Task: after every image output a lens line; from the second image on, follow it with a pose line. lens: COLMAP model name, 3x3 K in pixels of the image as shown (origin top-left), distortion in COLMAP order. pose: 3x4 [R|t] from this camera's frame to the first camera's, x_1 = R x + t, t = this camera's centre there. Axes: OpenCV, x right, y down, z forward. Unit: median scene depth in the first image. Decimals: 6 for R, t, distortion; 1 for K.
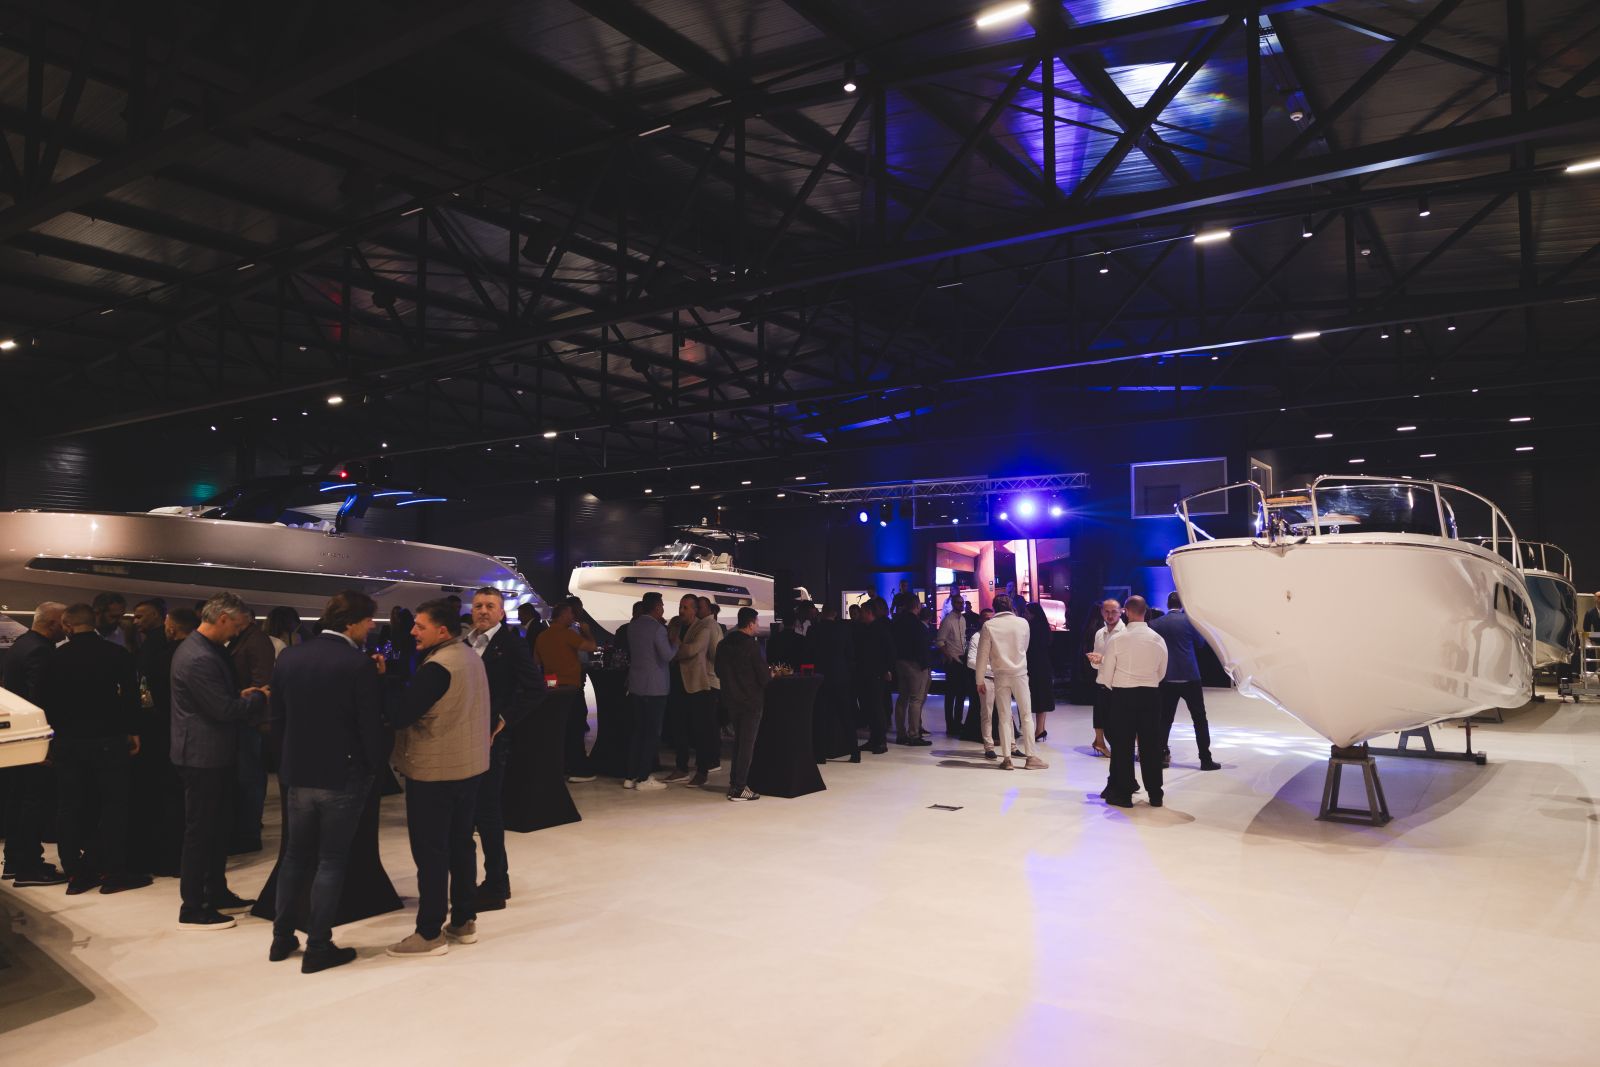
lens RADIAL K [[1096.6, 0, 802.4], [0, 1096.6, 541.8], [0, 0, 1]] dist [0.000570, 0.012656]
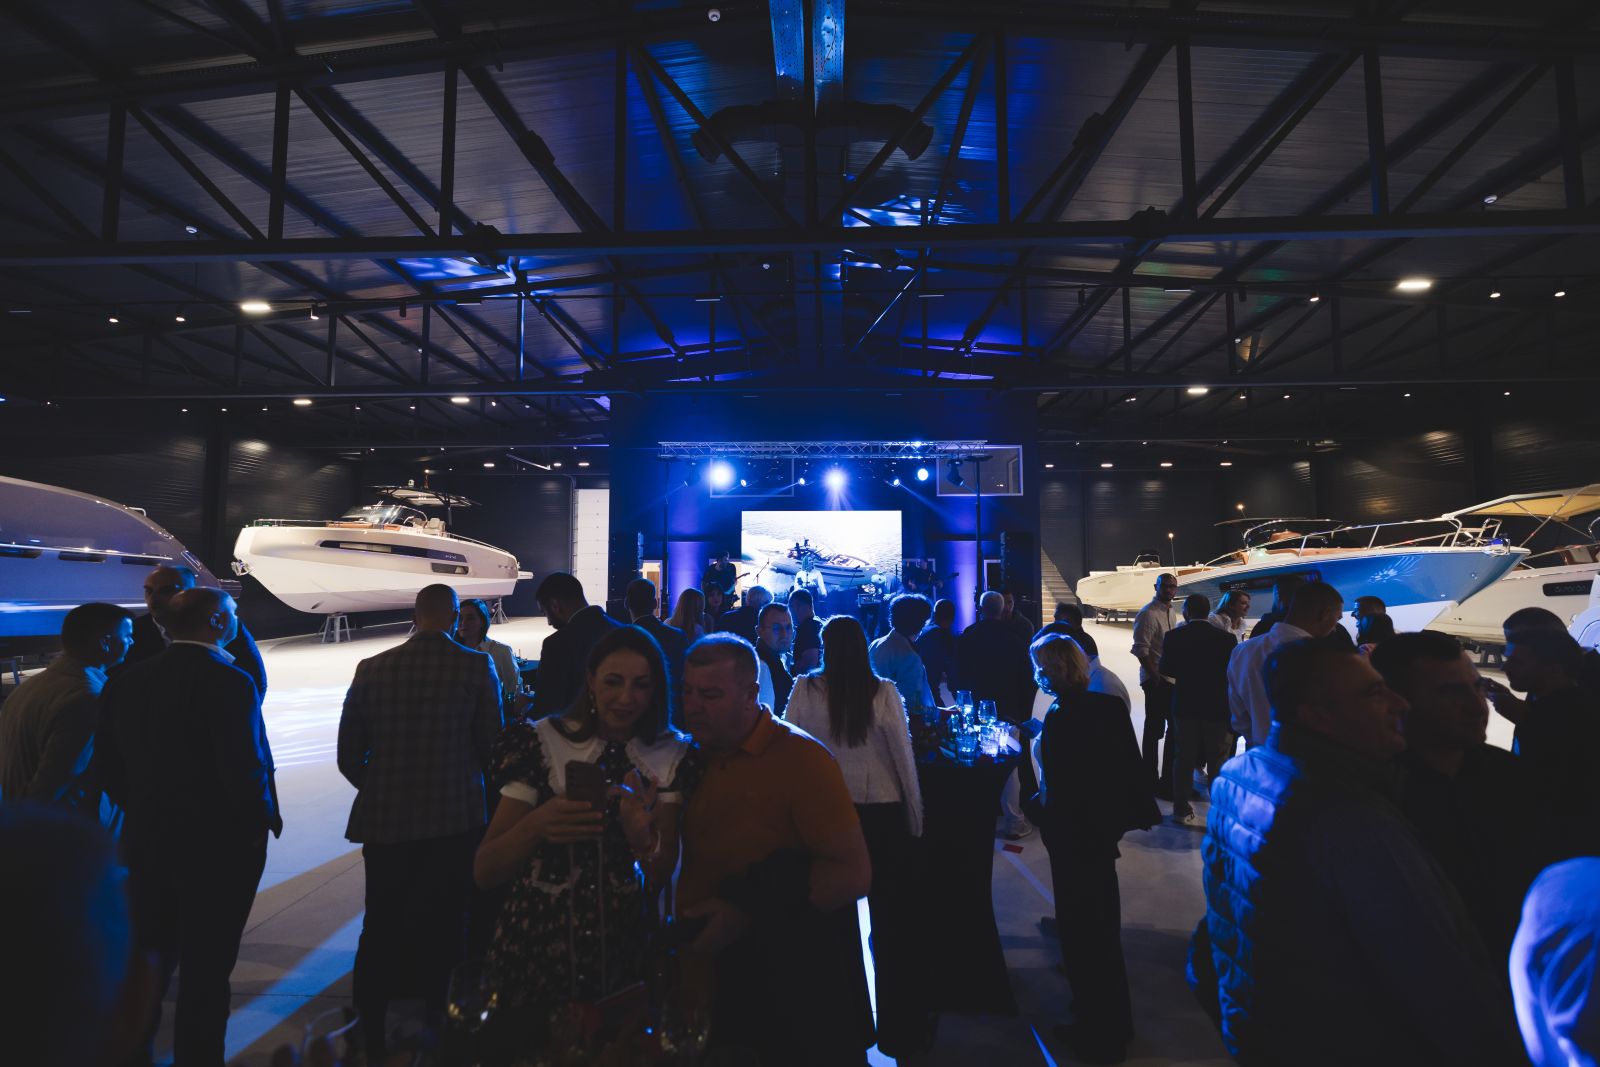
lens RADIAL K [[675.8, 0, 802.8], [0, 675.8, 522.4], [0, 0, 1]] dist [0.006116, -0.000505]
pose [[0.844664, 0.038215, 0.533931, -0.172053], [-0.032540, 0.999269, -0.020043, 0.022795], [-0.534306, -0.000444, 0.845291, 0.508837]]
